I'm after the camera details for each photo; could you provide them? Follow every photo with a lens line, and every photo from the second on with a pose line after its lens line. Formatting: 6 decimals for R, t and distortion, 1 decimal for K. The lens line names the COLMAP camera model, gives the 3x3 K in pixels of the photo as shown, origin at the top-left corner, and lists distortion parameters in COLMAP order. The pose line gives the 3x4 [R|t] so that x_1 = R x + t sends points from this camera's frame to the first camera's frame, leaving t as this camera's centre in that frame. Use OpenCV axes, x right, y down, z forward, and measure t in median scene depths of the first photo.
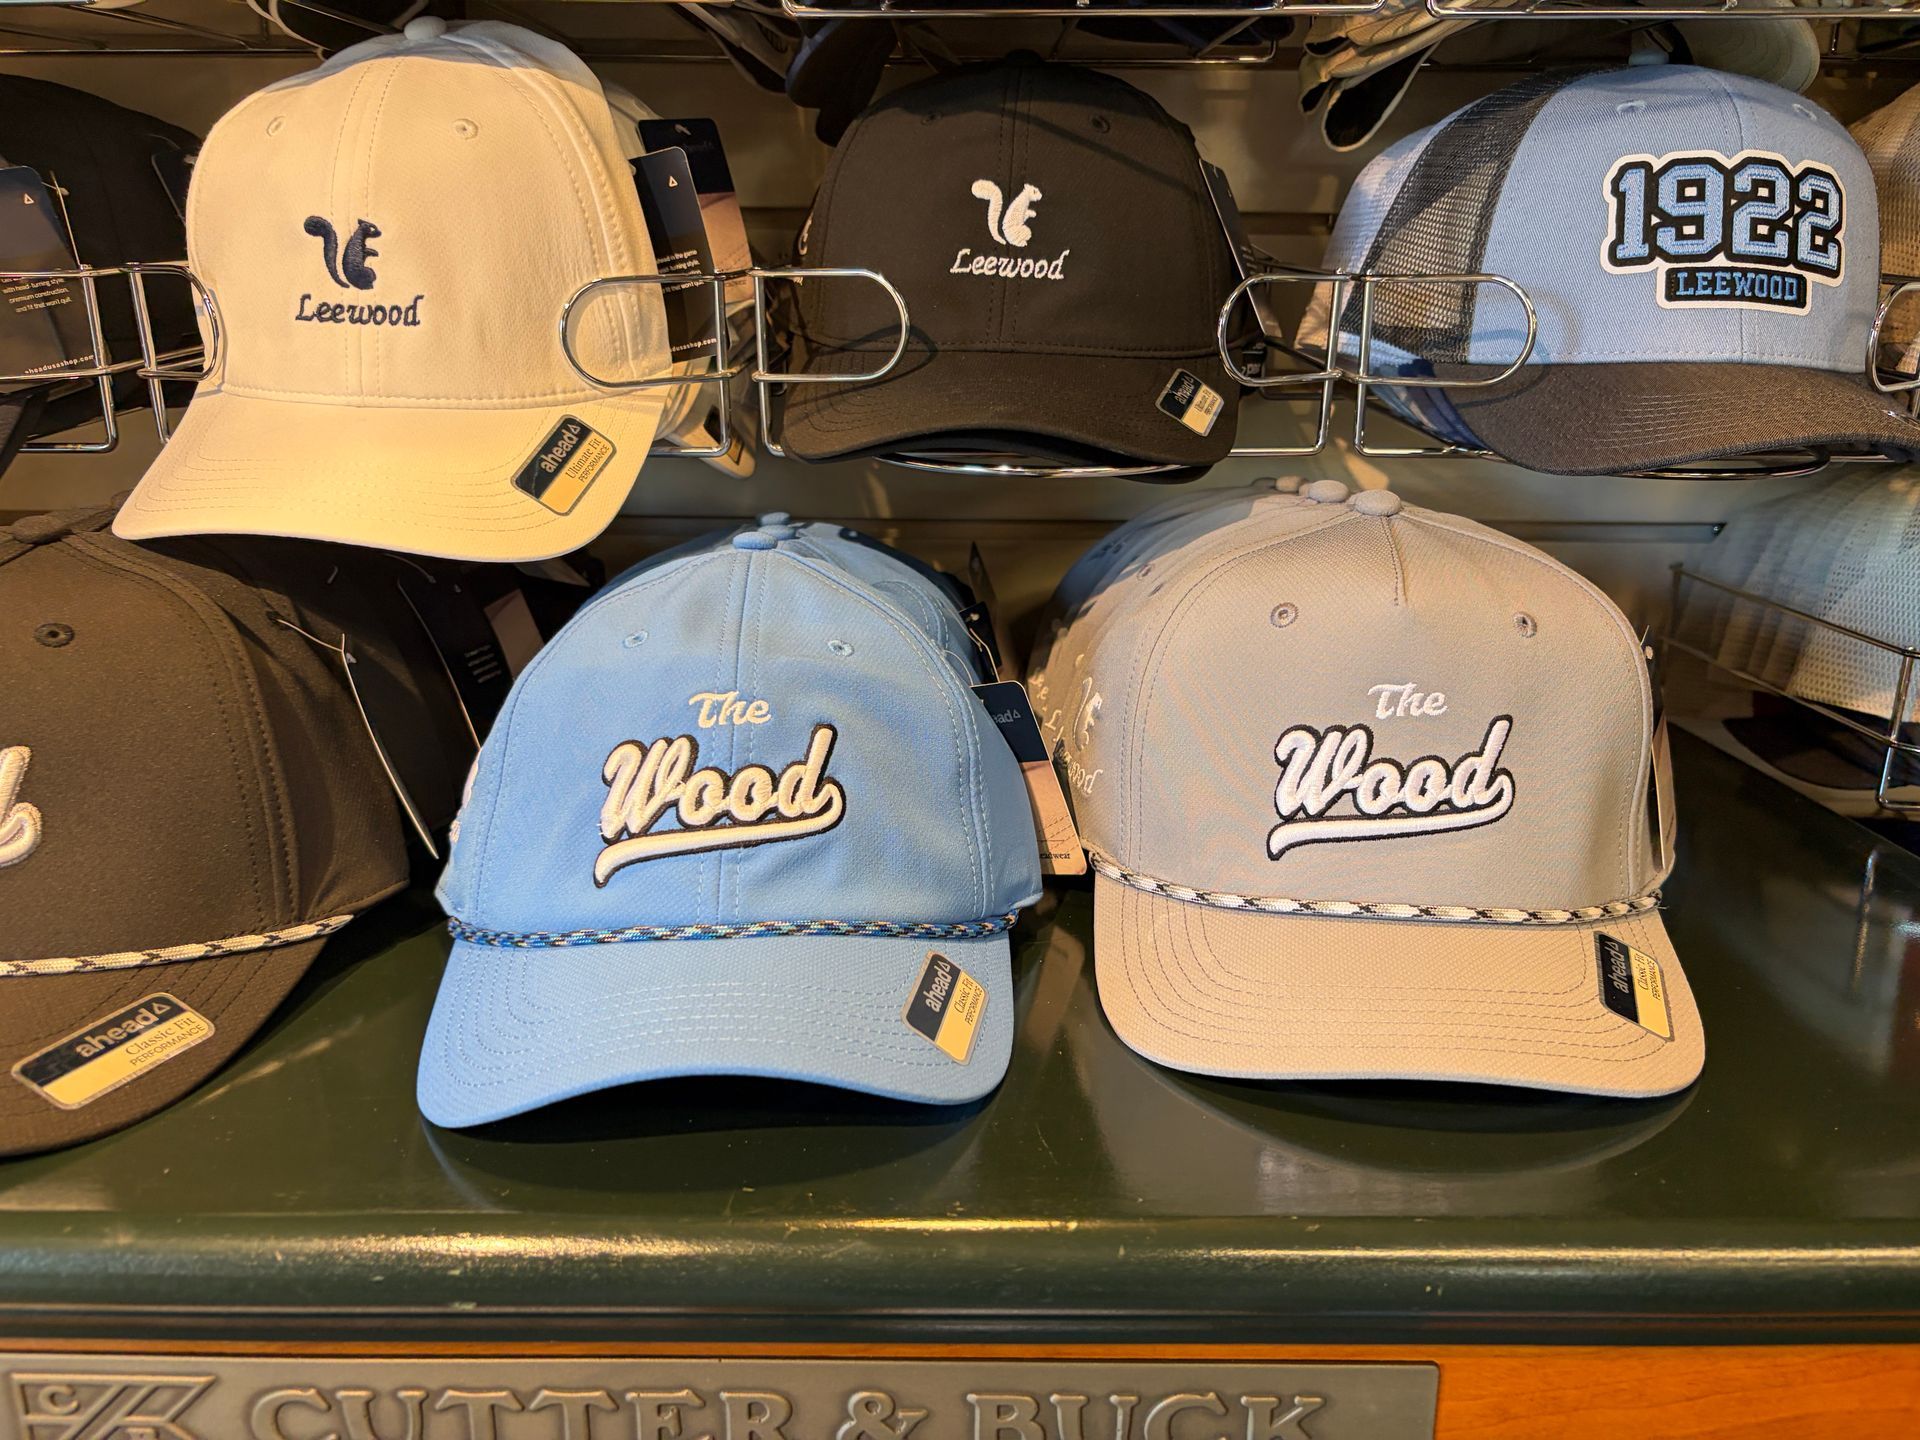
lens RADIAL K [[1428.1, 0, 960.0], [0, 1428.1, 720.0], [0, 0, 1]] dist [-0.005304, 0.000975]
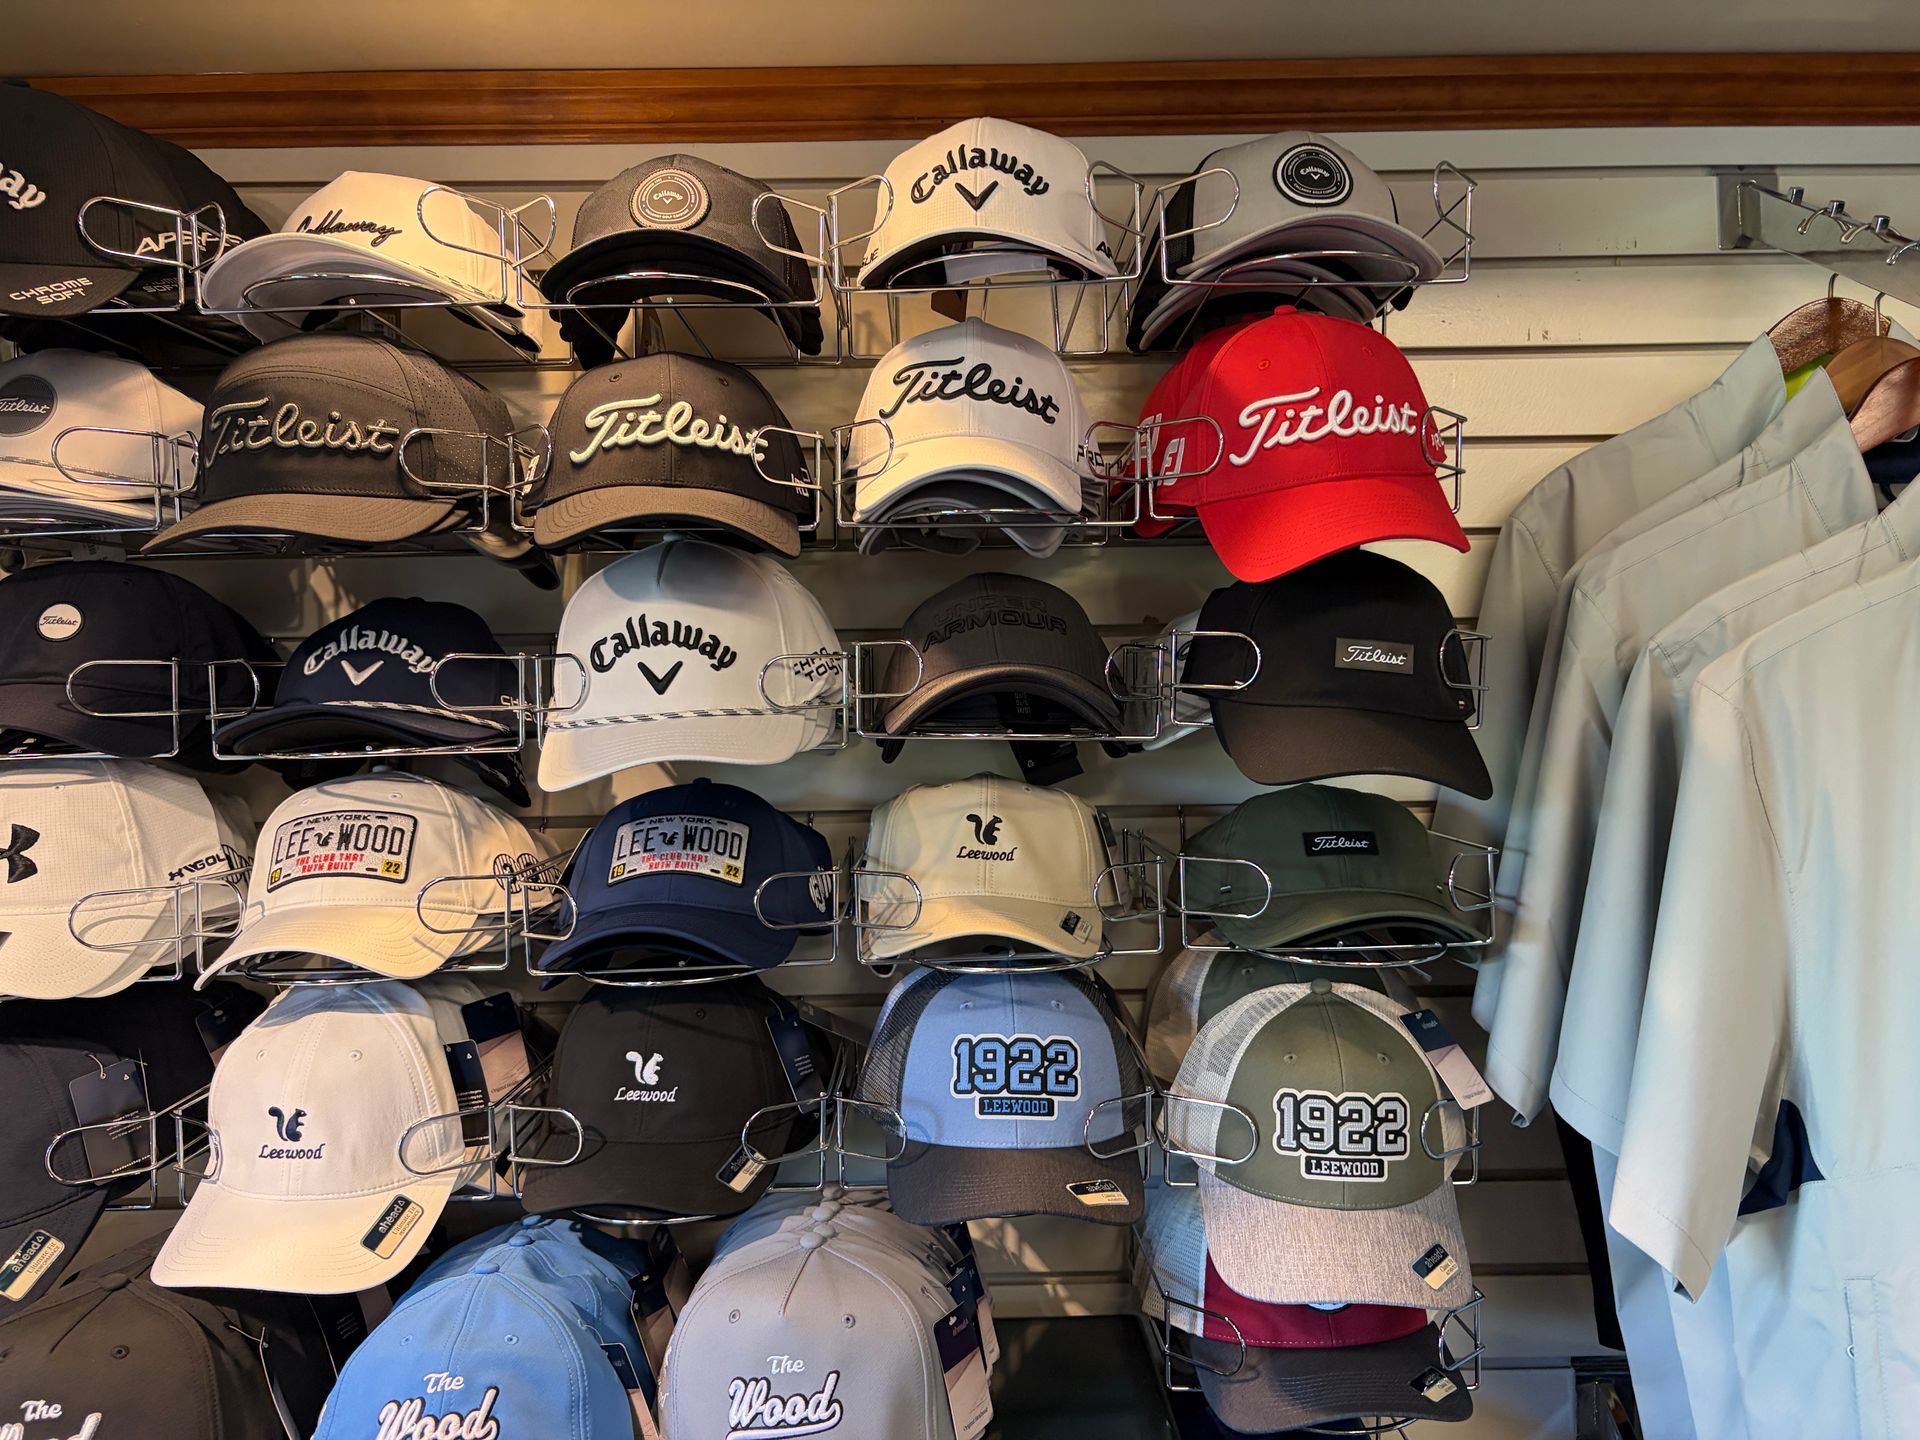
lens RADIAL K [[1464.5, 0, 960.0], [0, 1464.5, 720.0], [0, 0, 1]] dist [0.004382, 0.007139]
pose [[0.999577, -0.028954, -0.002883, 0.493157], [0.026698, 0.952039, -0.304809, -0.201119], [0.011571, 0.304603, 0.952409, -1.035064]]
